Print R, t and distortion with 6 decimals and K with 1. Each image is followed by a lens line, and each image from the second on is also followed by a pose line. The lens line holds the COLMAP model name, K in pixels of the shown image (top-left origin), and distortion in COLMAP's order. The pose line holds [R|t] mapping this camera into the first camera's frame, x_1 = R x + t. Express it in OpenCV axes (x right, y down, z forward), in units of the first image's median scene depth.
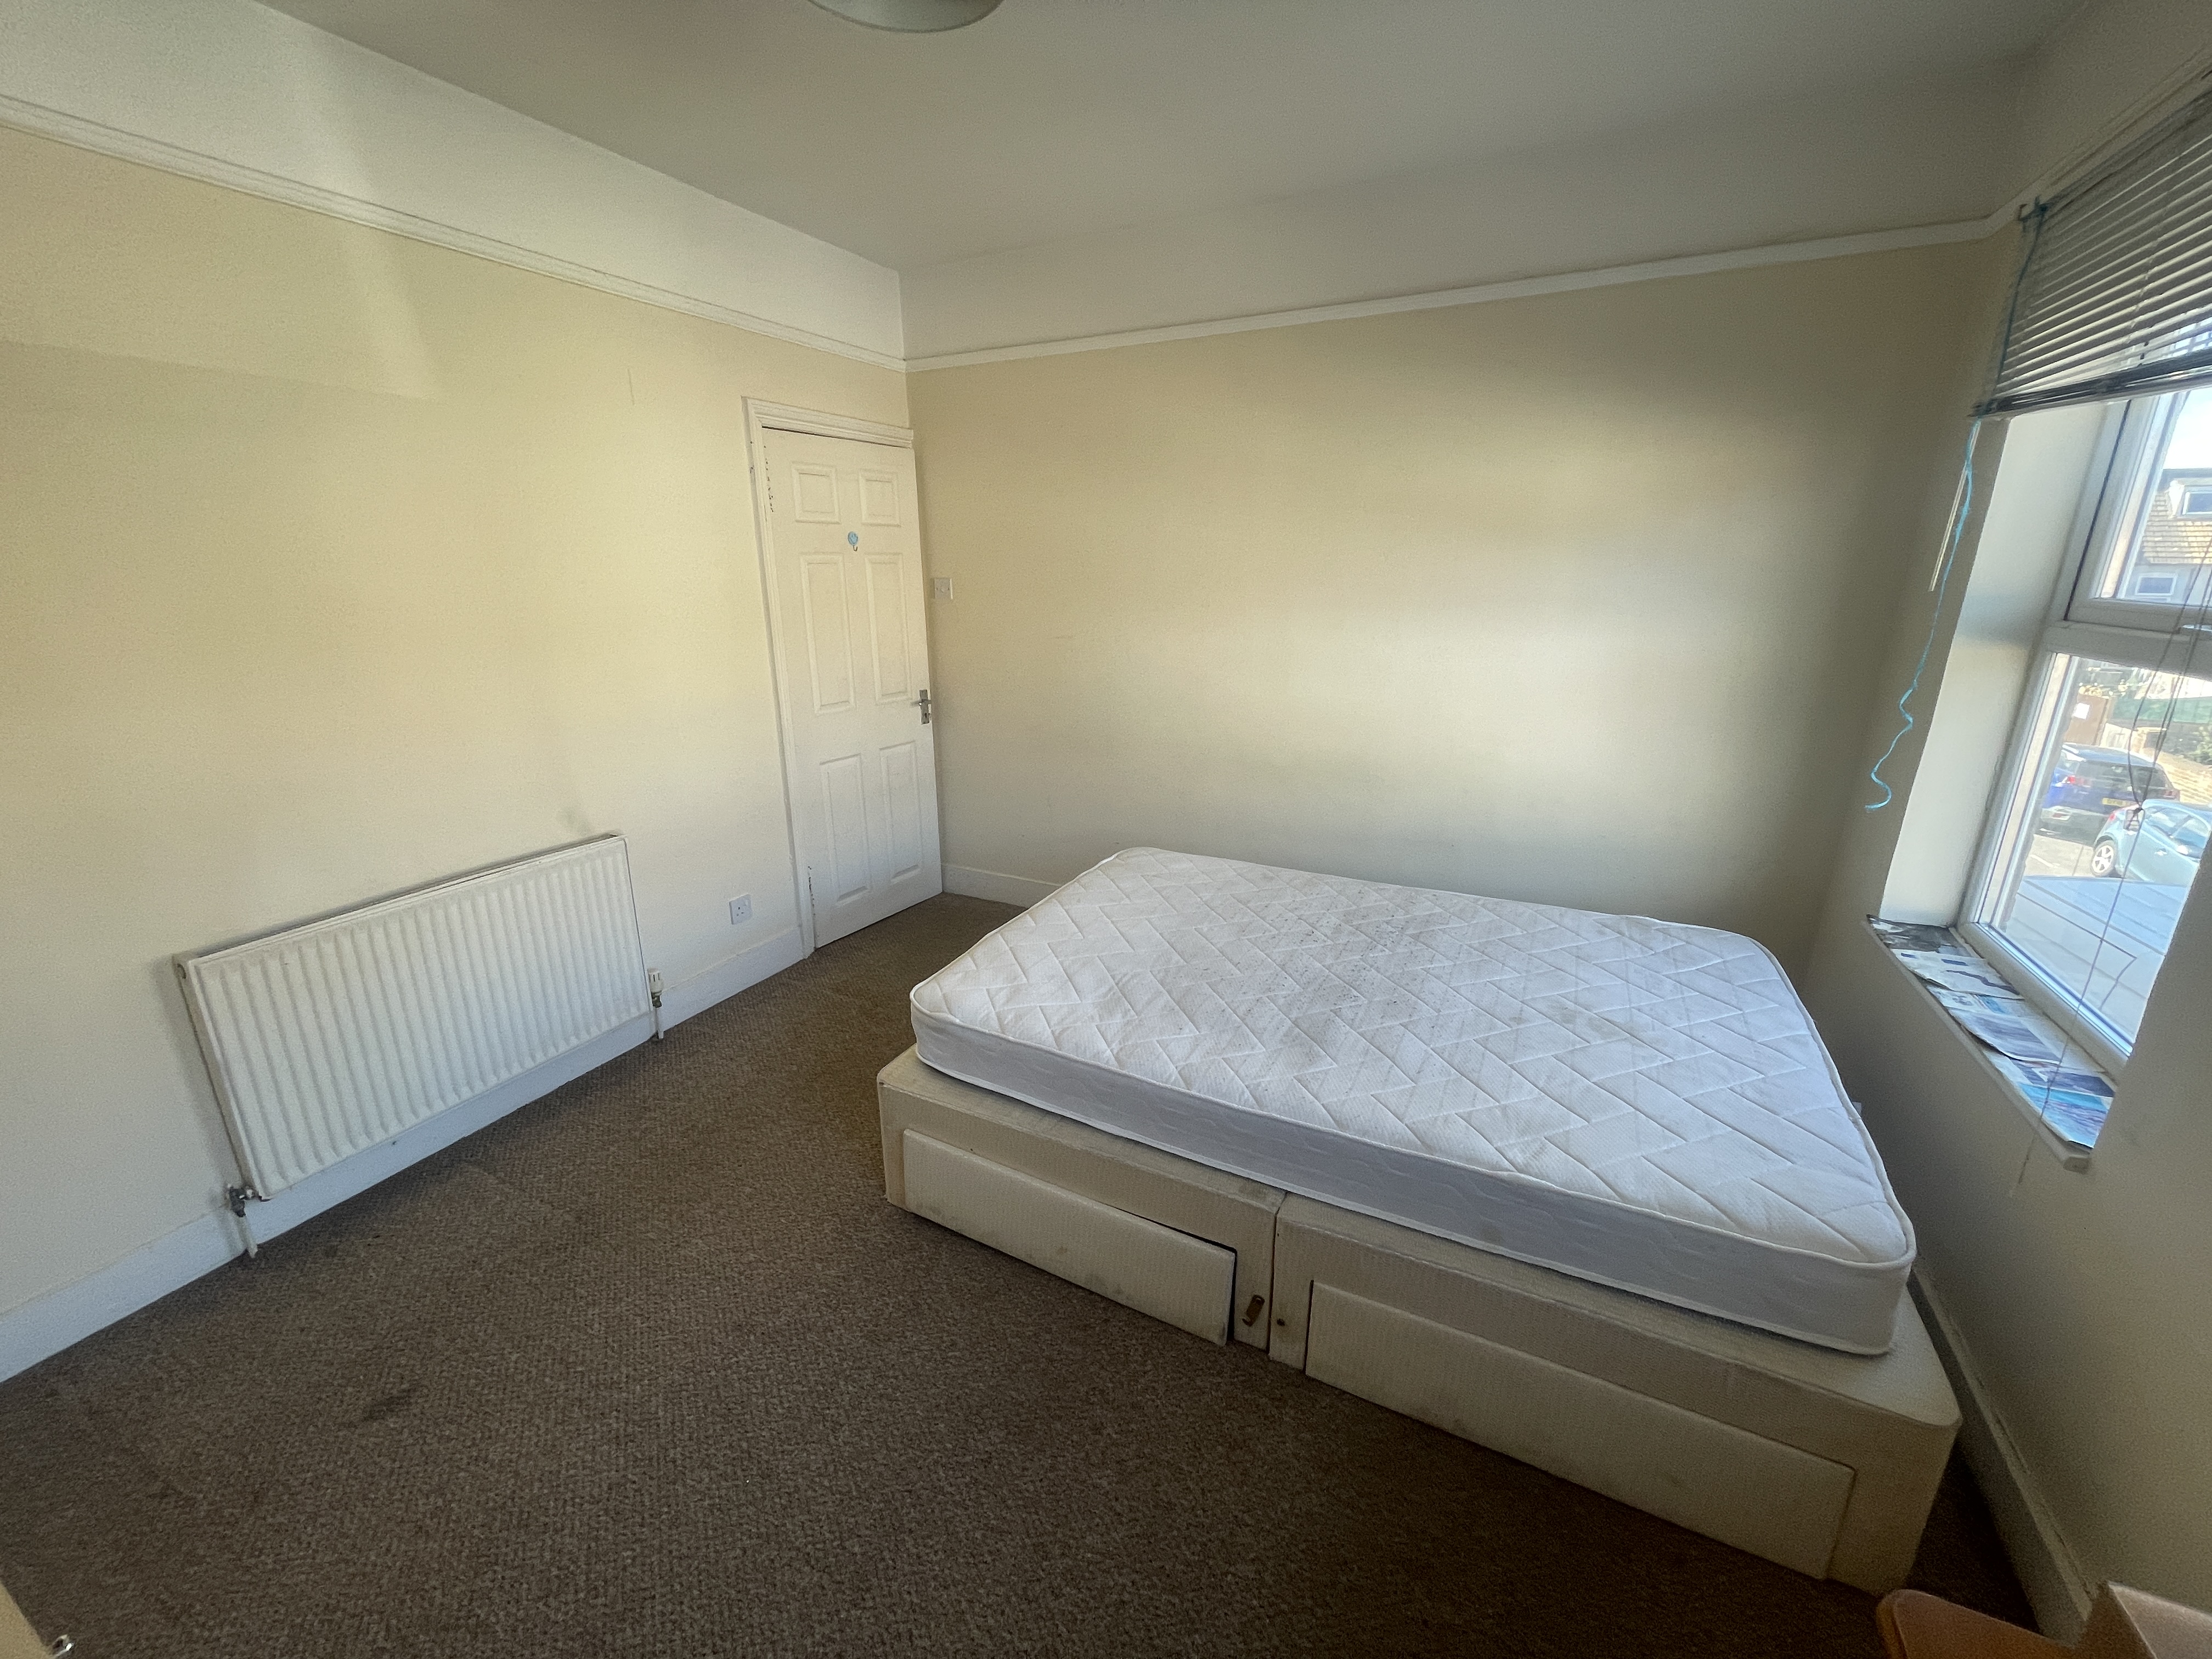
lens RADIAL K [[892.3, 0, 1091.4], [0, 892.3, 824.4], [0, 0, 1]] dist [-0.001650, -0.000088]
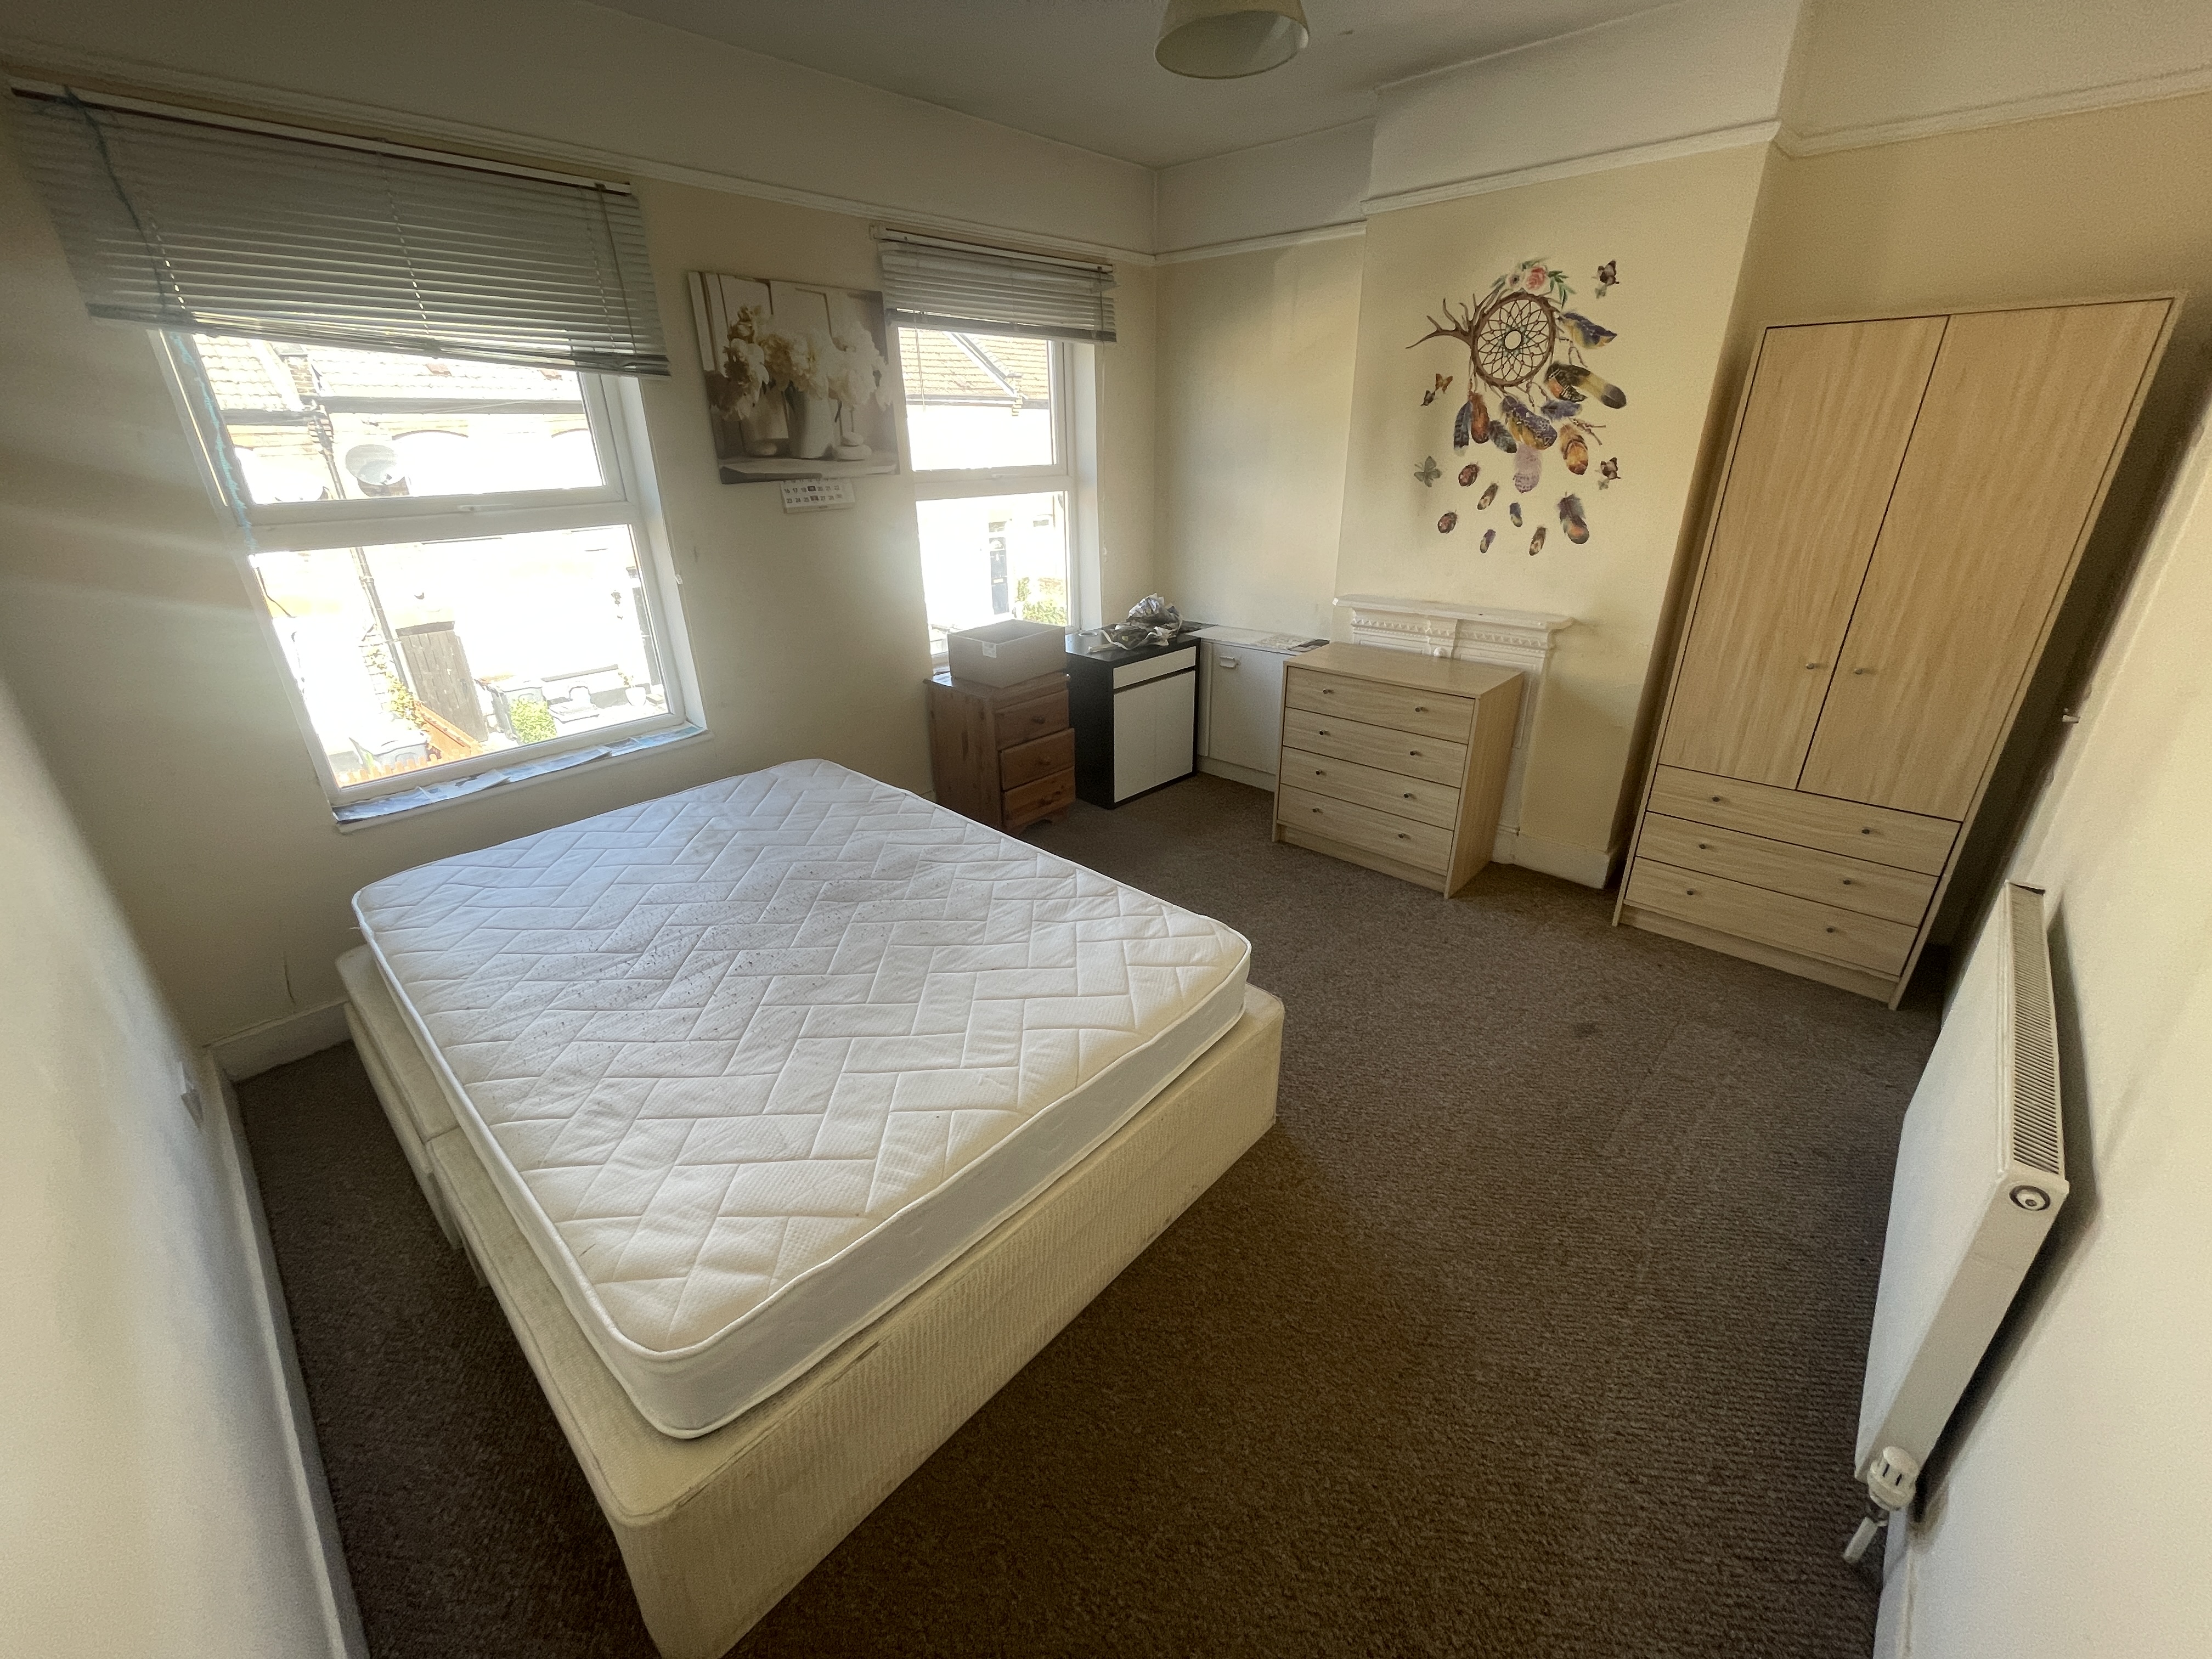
lens RADIAL K [[892.3, 0, 1091.4], [0, 892.3, 824.4], [0, 0, 1]] dist [-0.001650, -0.000088]
pose [[-0.963309, -0.087880, 0.253598, -0.265690], [0.096483, 0.768324, 0.632748, -0.501102], [-0.250452, 0.634000, -0.731654, 1.628758]]
